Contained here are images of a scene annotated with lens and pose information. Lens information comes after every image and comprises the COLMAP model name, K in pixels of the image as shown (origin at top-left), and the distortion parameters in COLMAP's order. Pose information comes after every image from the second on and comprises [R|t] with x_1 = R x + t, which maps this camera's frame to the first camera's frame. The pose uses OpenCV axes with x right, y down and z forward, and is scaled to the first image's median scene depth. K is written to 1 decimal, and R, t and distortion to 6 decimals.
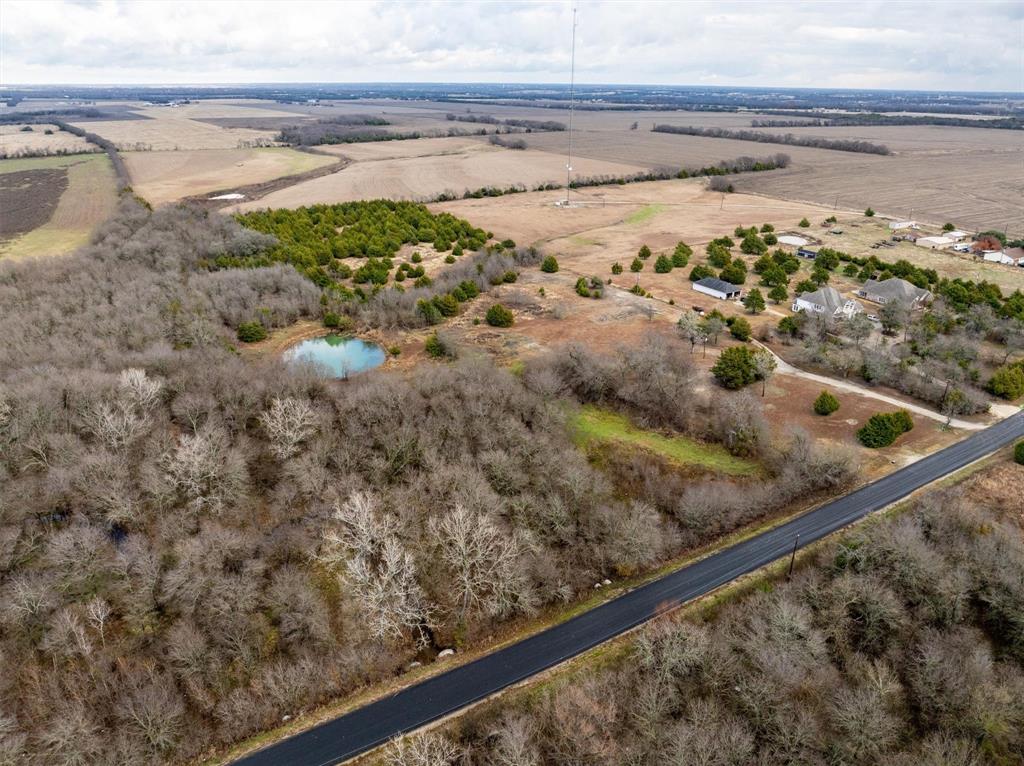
lens RADIAL K [[723.1, 0, 513.3], [0, 723.1, 382.7], [0, 0, 1]] dist [-0.045368, 0.014467]
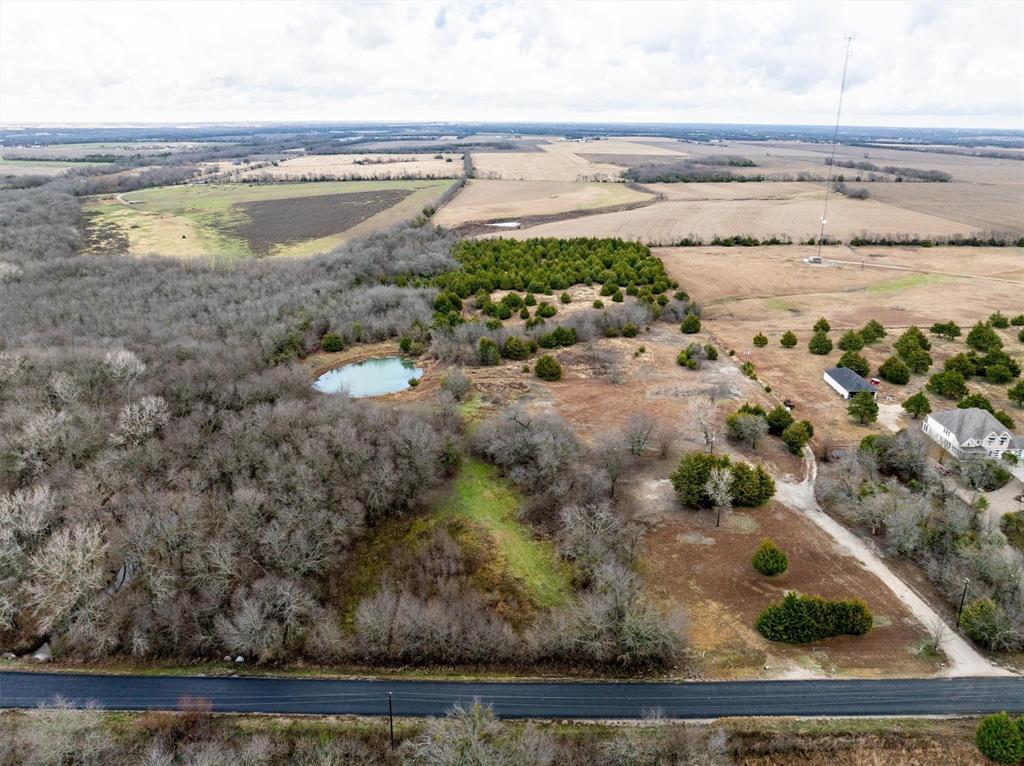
lens RADIAL K [[723.1, 0, 510.5], [0, 723.1, 382.4], [0, 0, 1]] dist [-0.045368, 0.014467]
pose [[0.846151, 0.180828, -0.501328, 0.401489], [-0.205919, 0.978554, 0.005408, -0.068716], [0.491554, 0.098656, 0.865241, 0.178703]]
